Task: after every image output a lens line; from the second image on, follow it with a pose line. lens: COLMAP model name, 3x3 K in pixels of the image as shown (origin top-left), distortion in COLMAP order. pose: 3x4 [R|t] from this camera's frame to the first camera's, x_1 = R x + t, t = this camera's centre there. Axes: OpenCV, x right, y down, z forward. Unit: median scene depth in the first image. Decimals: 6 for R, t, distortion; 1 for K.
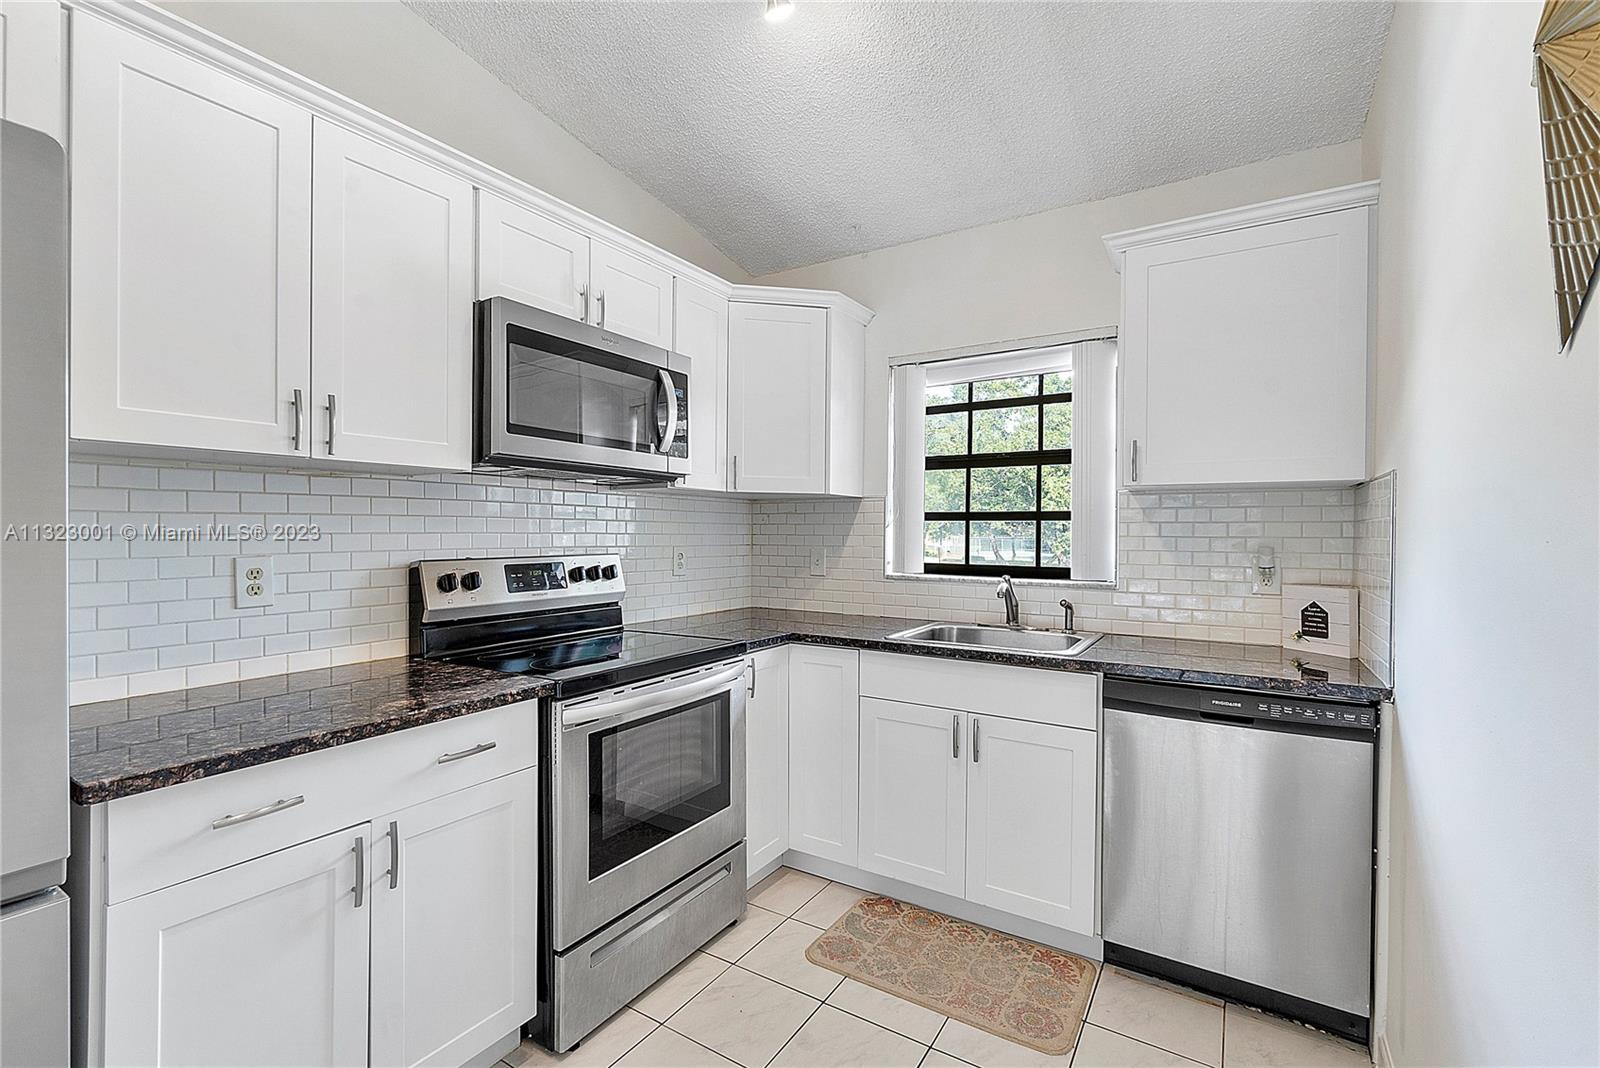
lens RADIAL K [[705.7, 0, 792.4], [0, 705.7, 536.8], [0, 0, 1]] dist [-0.001736, -0.000121]
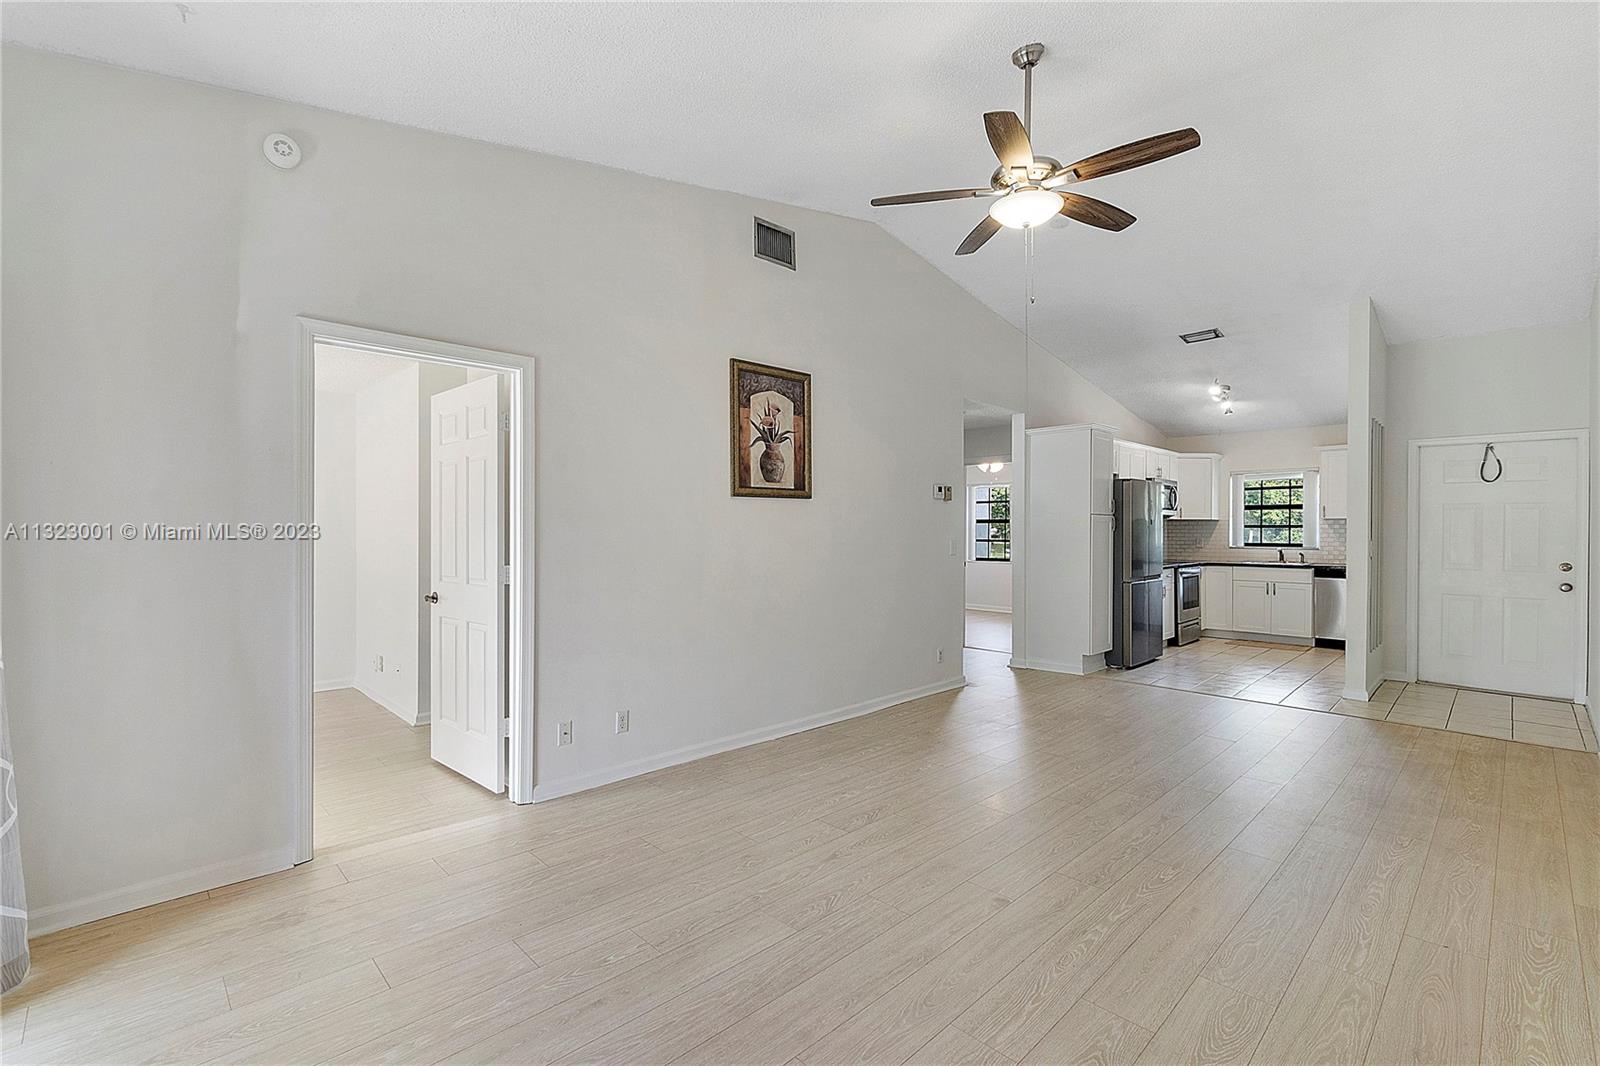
lens RADIAL K [[717.6, 0, 777.9], [0, 717.6, 535.9], [0, 0, 1]] dist [0.003653, 0.000049]
pose [[0.974224, -0.000060, -0.225582, -1.303541], [-0.000217, 0.999999, -0.001201, 0.018139], [0.225582, 0.001219, 0.974224, -2.975248]]
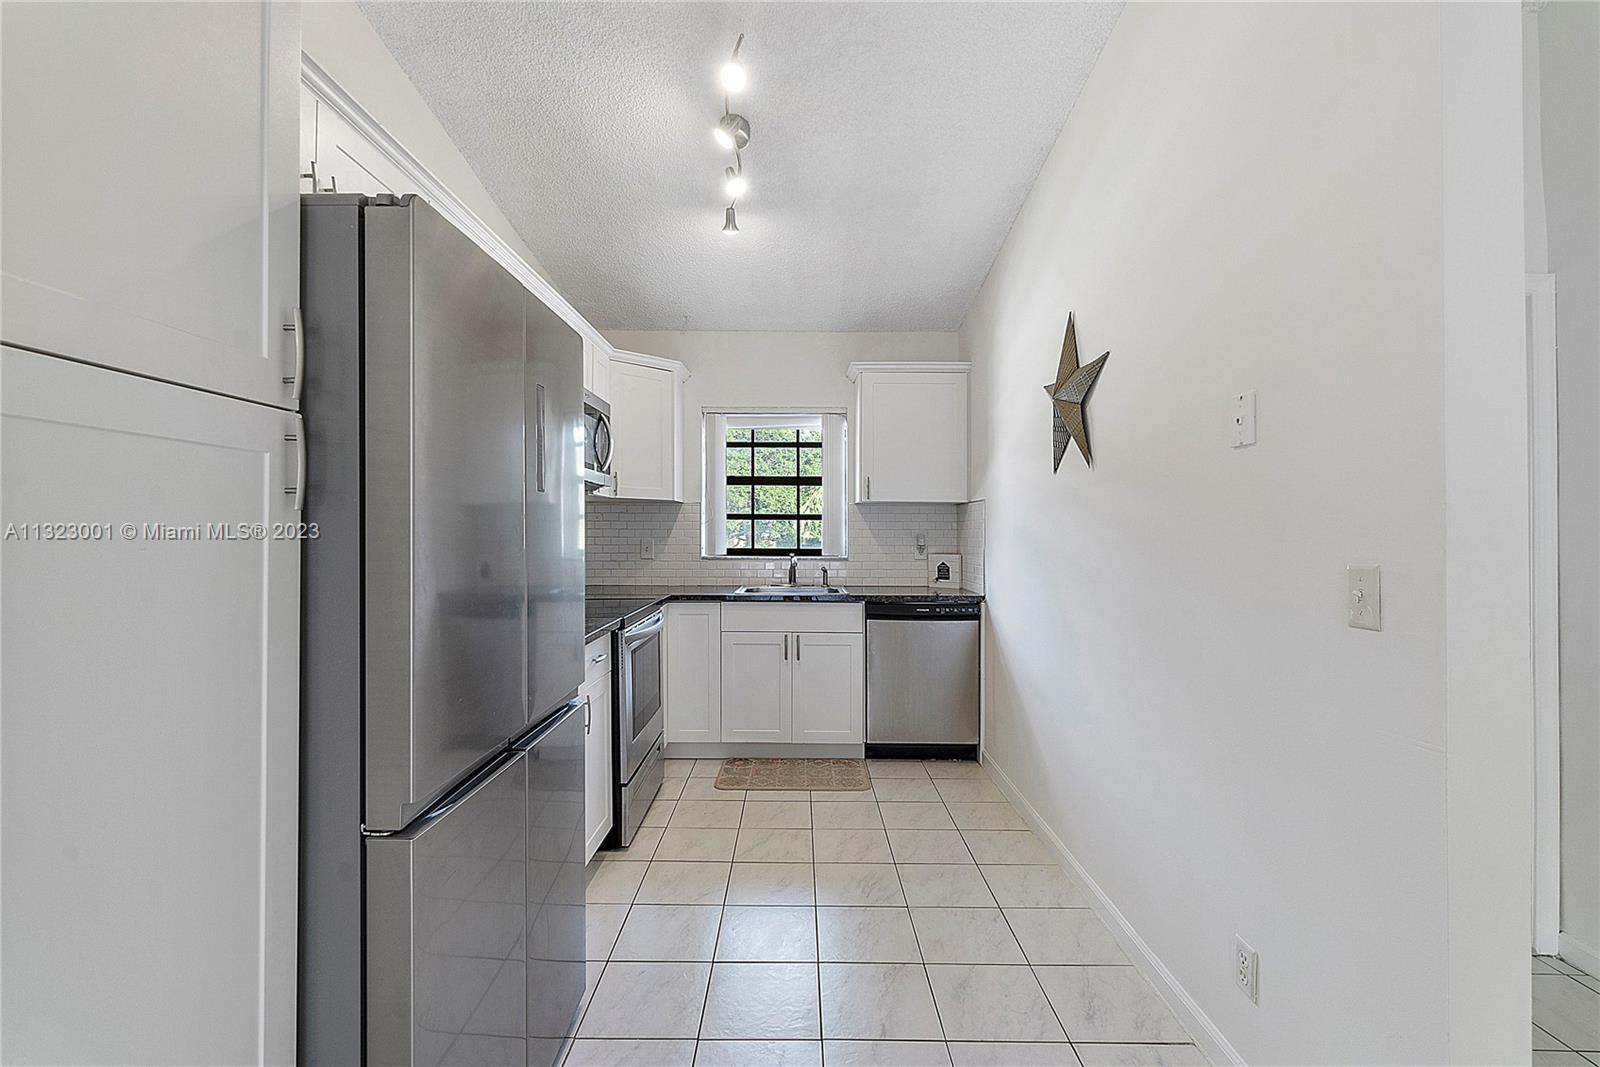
lens RADIAL K [[701.3, 0, 792.8], [0, 701.3, 525.7], [0, 0, 1]] dist [-0.000676, -0.000039]
pose [[0.847271, 0.002126, 0.531157, -0.609160], [0.004923, 0.999918, -0.011855, 0.010401], [-0.531139, 0.012660, 0.847190, -0.410456]]
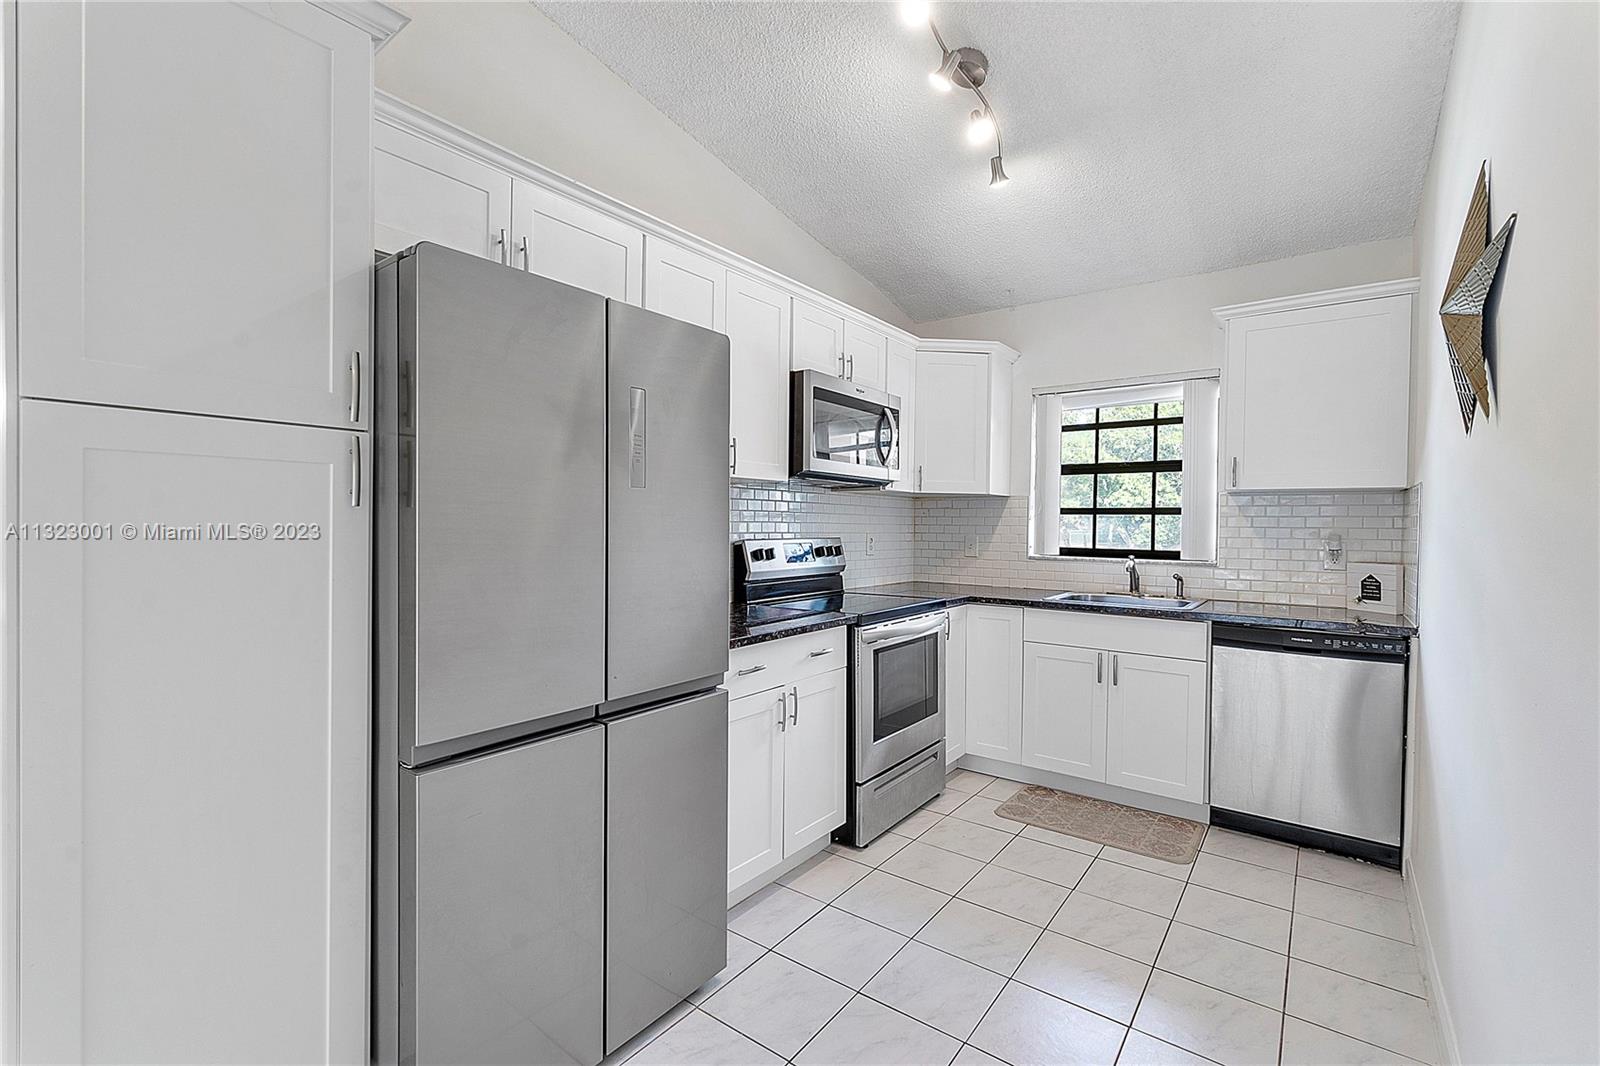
lens RADIAL K [[705.7, 0, 792.4], [0, 705.7, 535.8], [0, 0, 1]] dist [-0.001736, -0.000121]
pose [[0.996584, 0.005840, -0.082378, -0.250128], [-0.005079, 0.999942, 0.009451, 0.008128], [0.082428, -0.009000, 0.996556, -0.425690]]
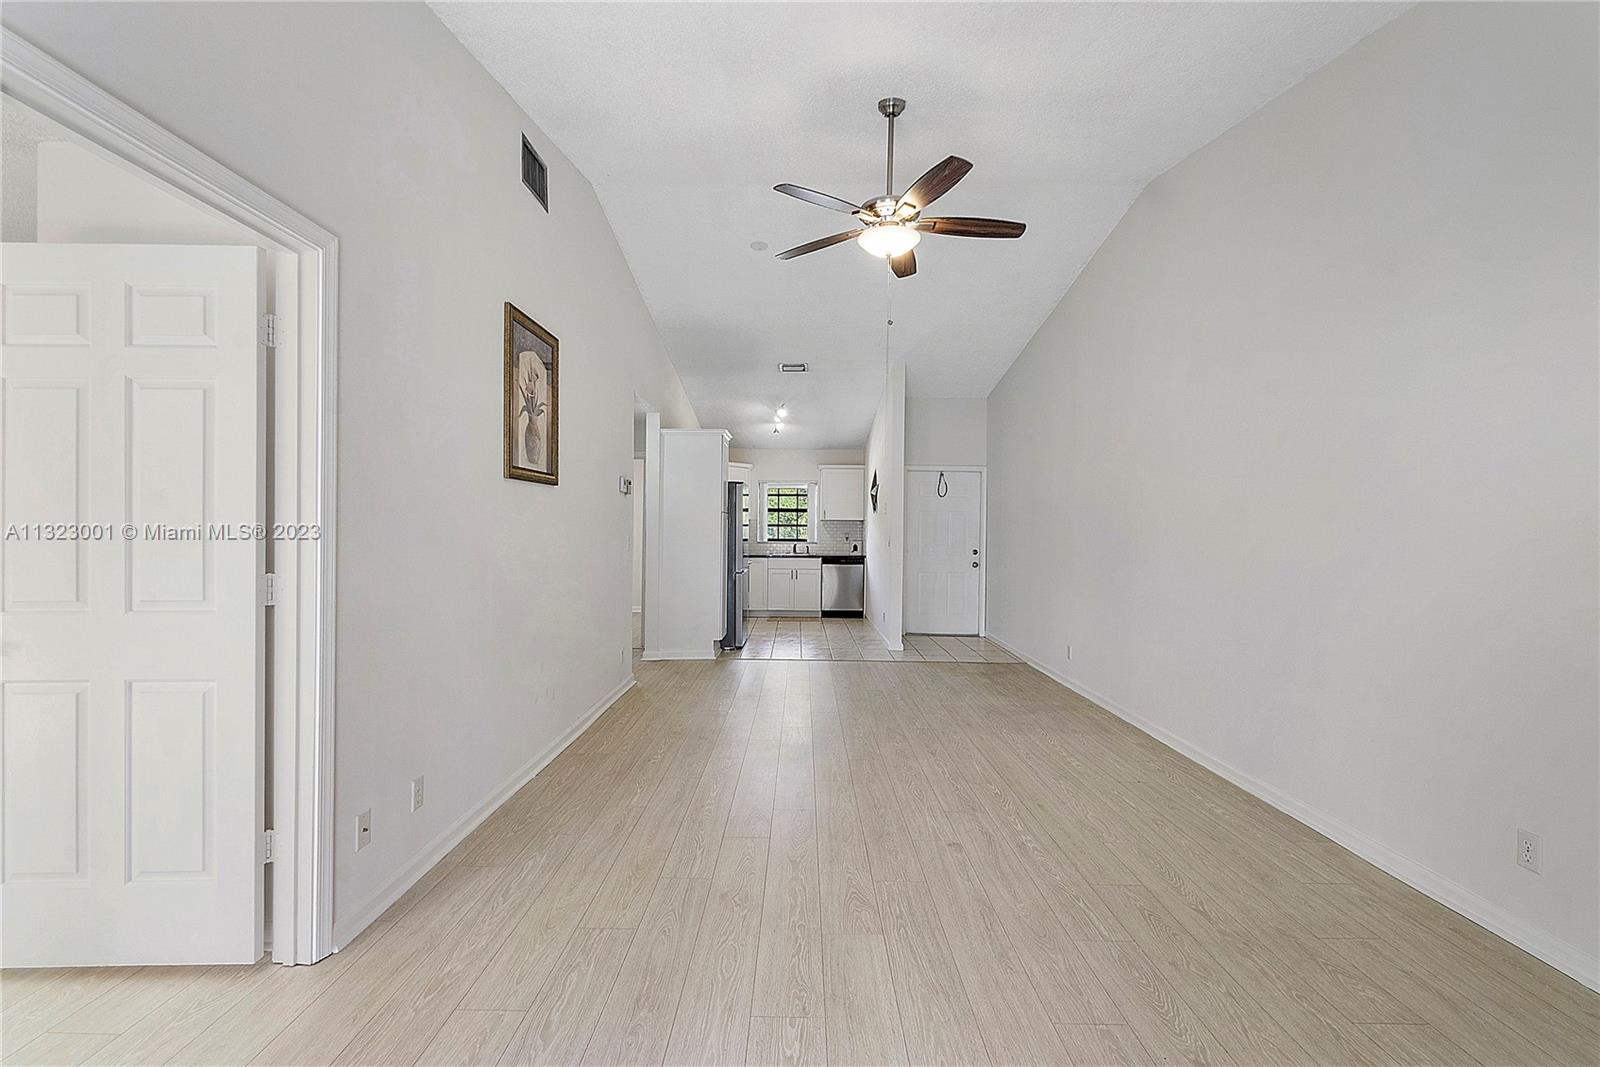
lens RADIAL K [[715.1, 0, 800.0], [0, 715.1, 533.5], [0, 0, 1]] dist [-0.001956, -0.000345]
pose [[0.841061, 0.002297, 0.540935, -2.098999], [-0.000614, 0.999994, -0.003292, 0.031543], [-0.540939, 0.002437, 0.841058, -2.747168]]
